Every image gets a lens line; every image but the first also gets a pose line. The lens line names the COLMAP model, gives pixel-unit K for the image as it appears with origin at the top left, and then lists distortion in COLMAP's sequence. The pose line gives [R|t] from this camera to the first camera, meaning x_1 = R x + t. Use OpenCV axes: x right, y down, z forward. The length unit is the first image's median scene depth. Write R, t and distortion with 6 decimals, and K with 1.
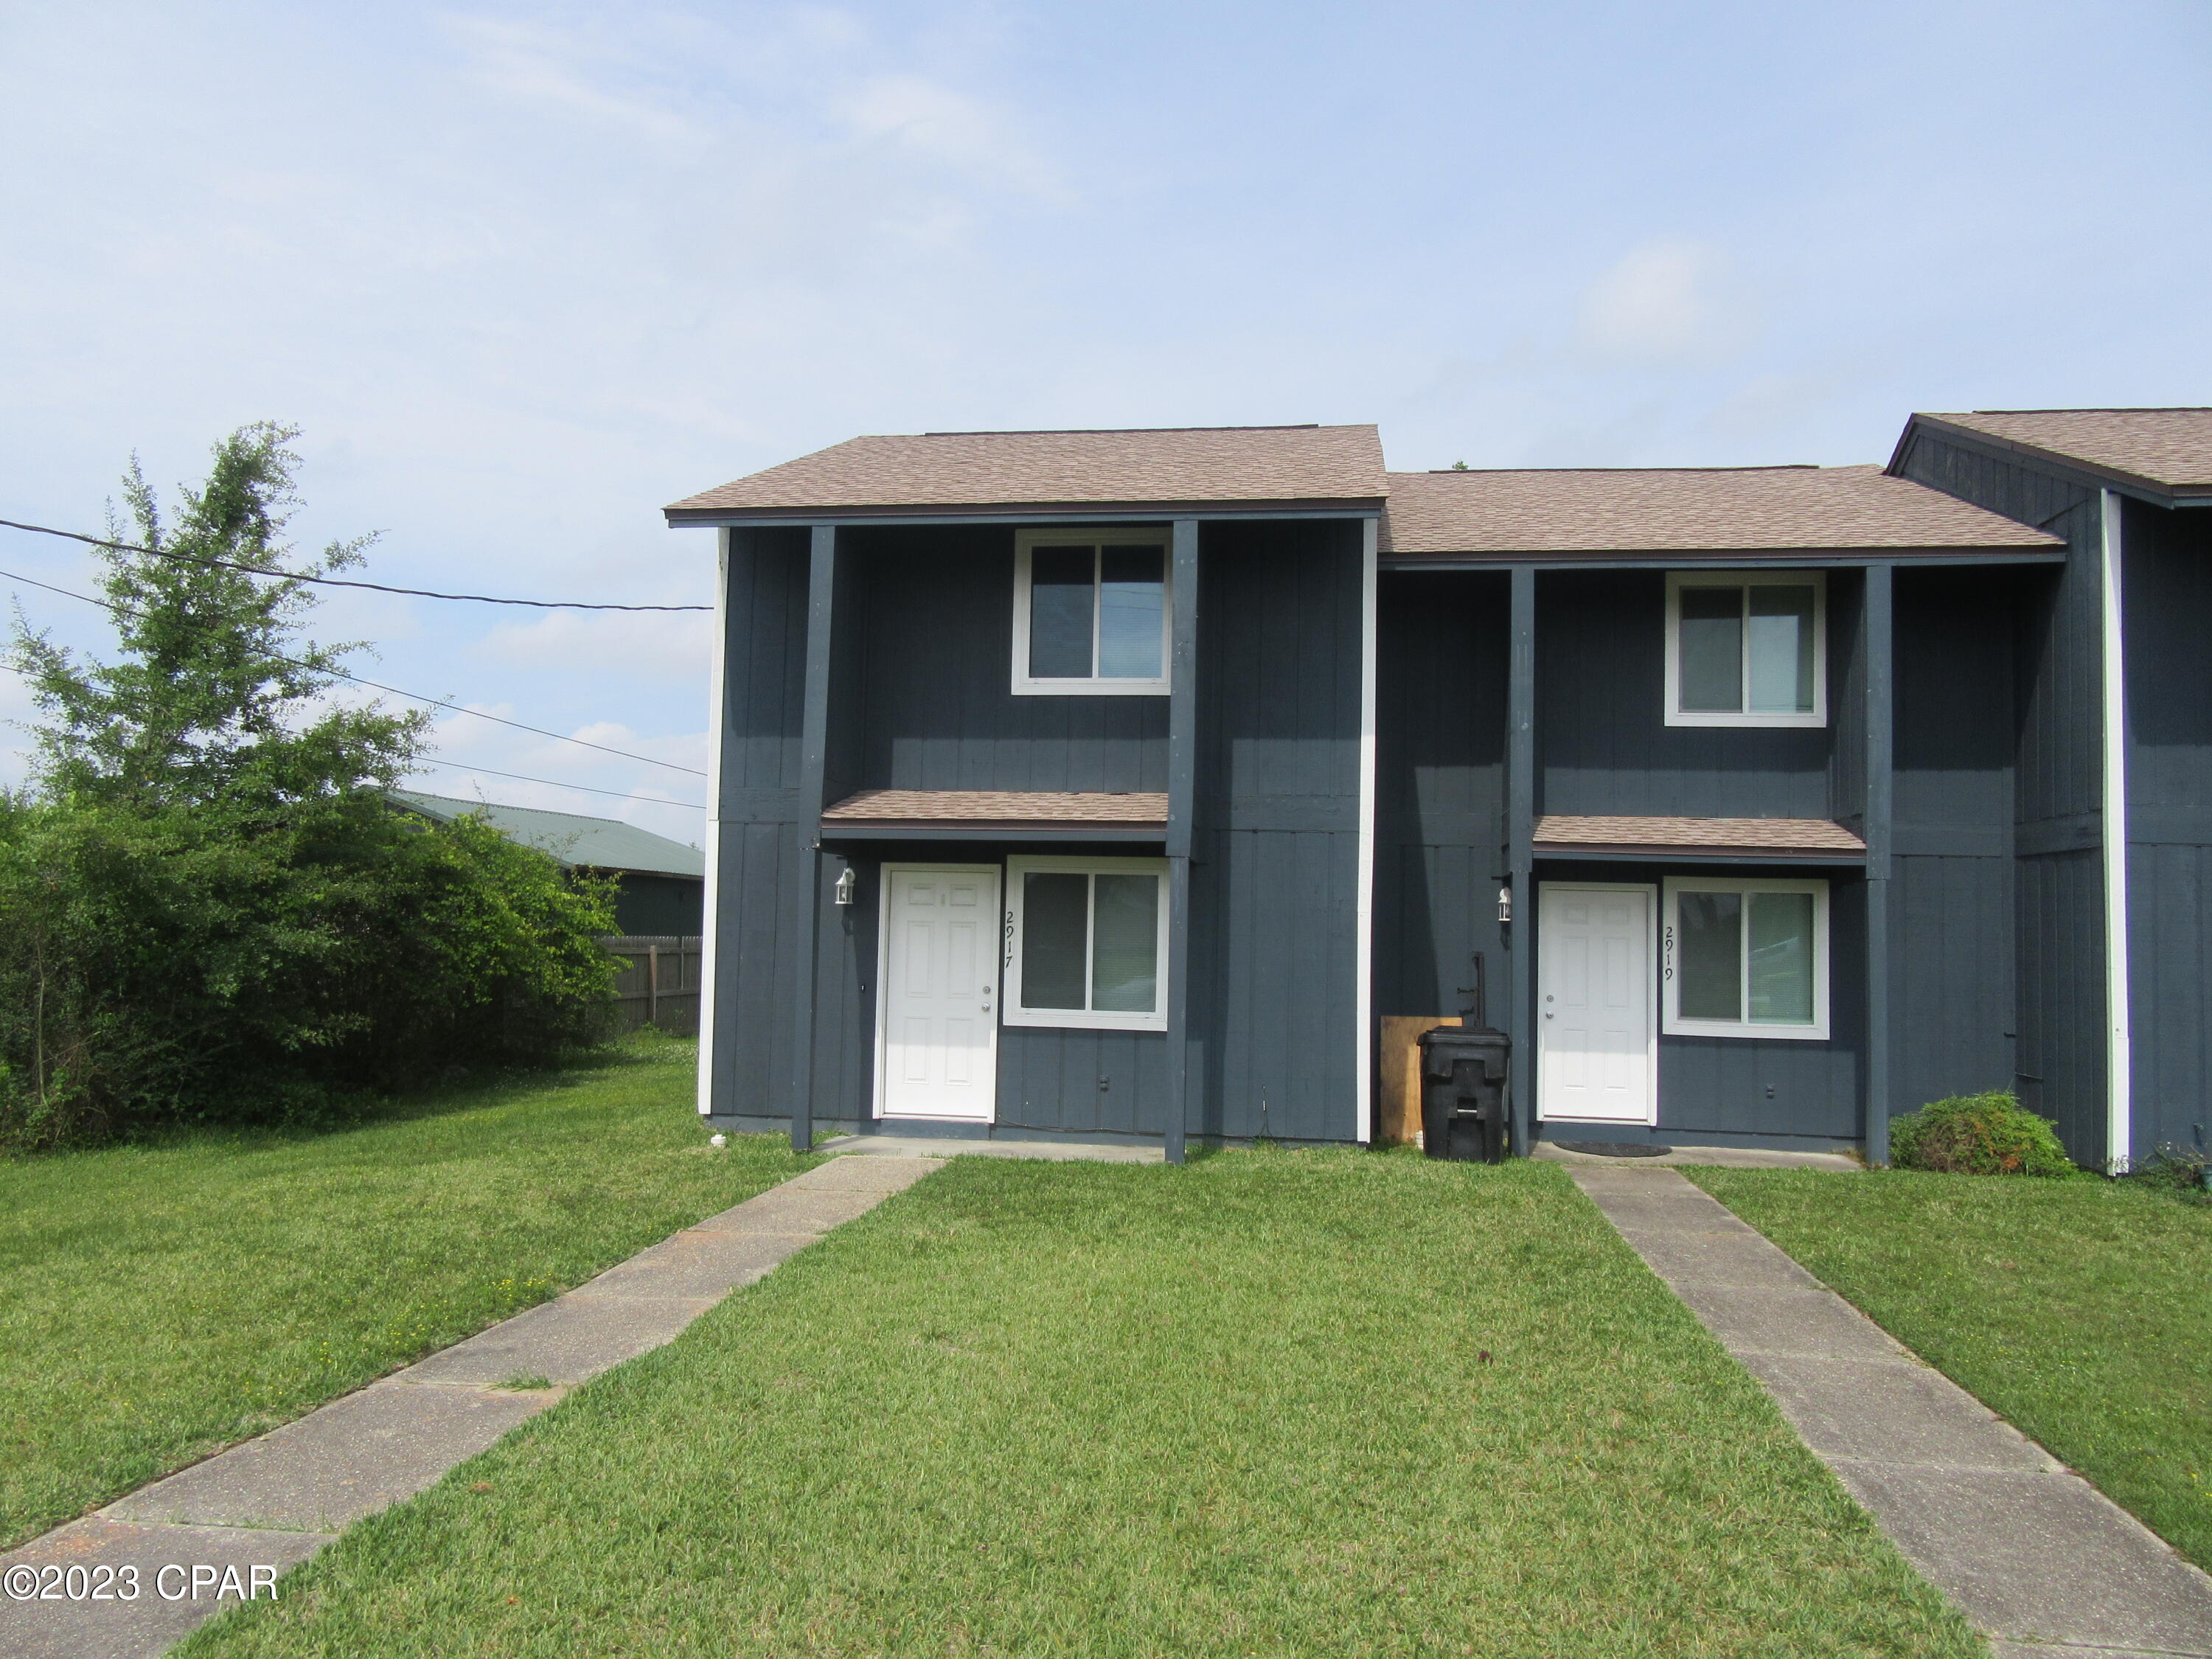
lens RADIAL K [[1647.9, 0, 1106.0], [0, 1647.9, 829.5], [0, 0, 1]] dist [-0.005117, 0.007658]
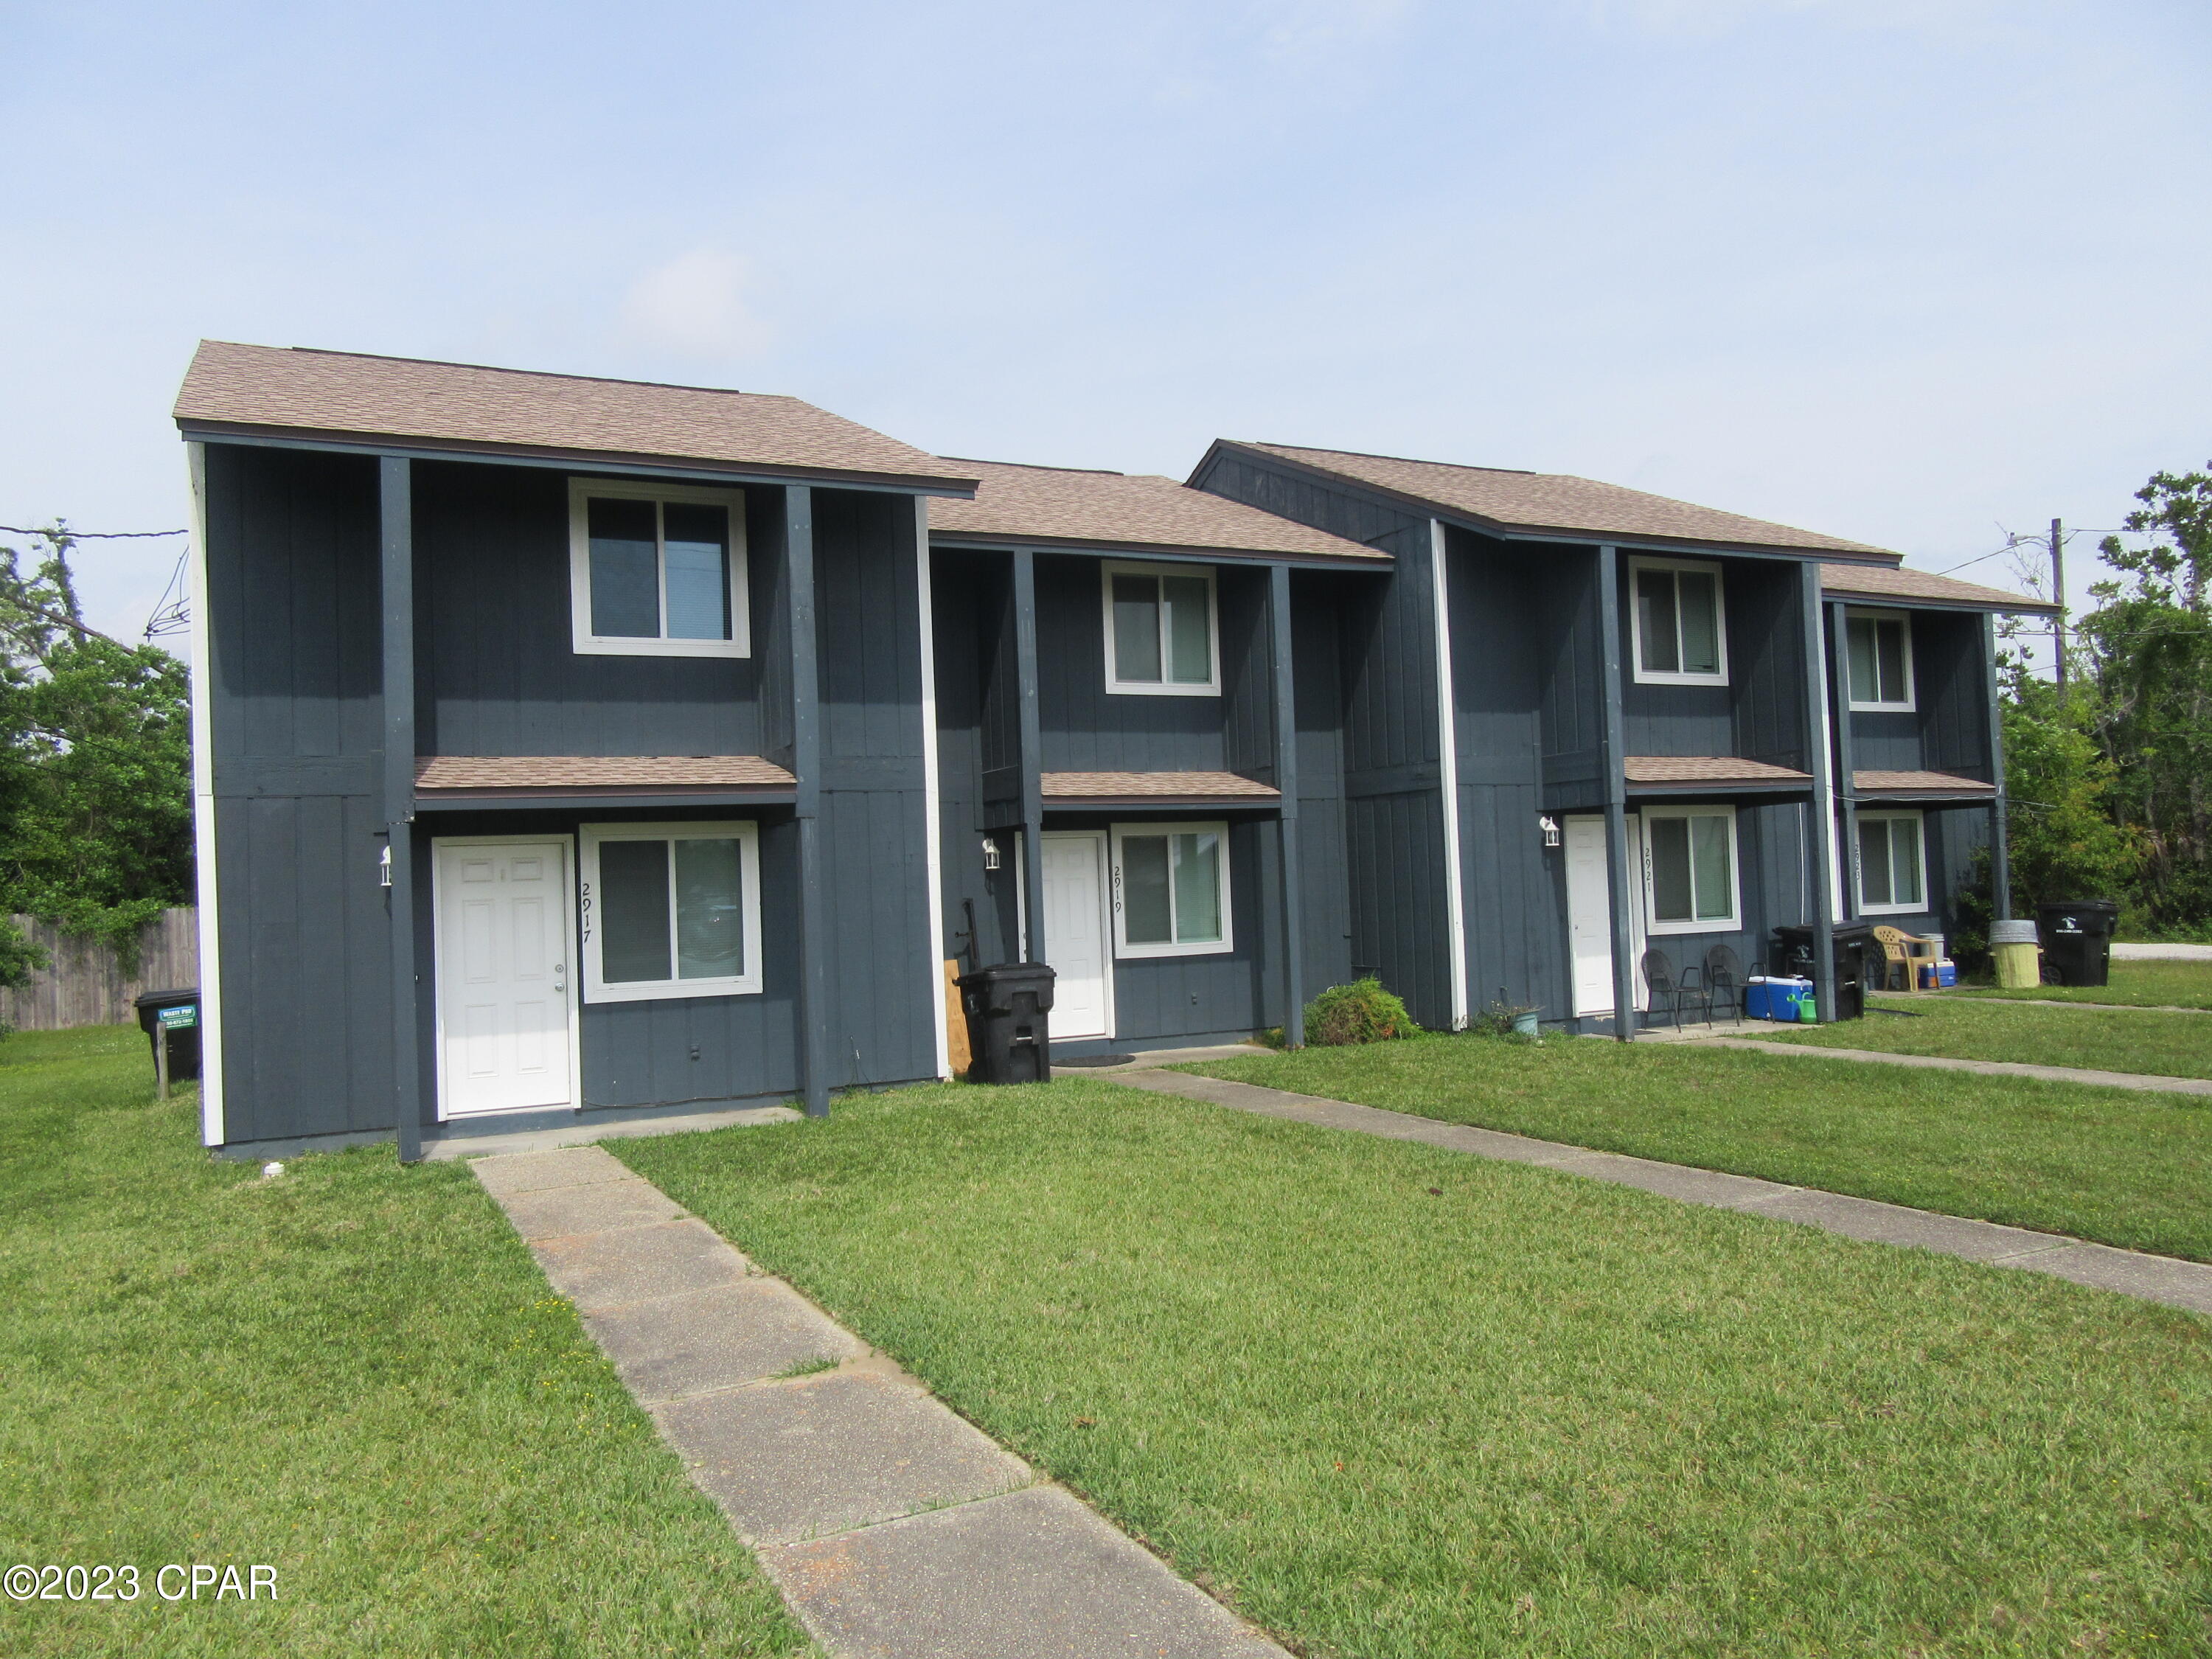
lens RADIAL K [[1647.9, 0, 1106.0], [0, 1647.9, 829.5], [0, 0, 1]] dist [-0.005117, 0.007658]
pose [[0.818780, -0.036916, 0.572920, -0.353409], [0.025088, 0.999278, 0.028535, -0.000599], [-0.573560, -0.008991, 0.819115, 0.054428]]
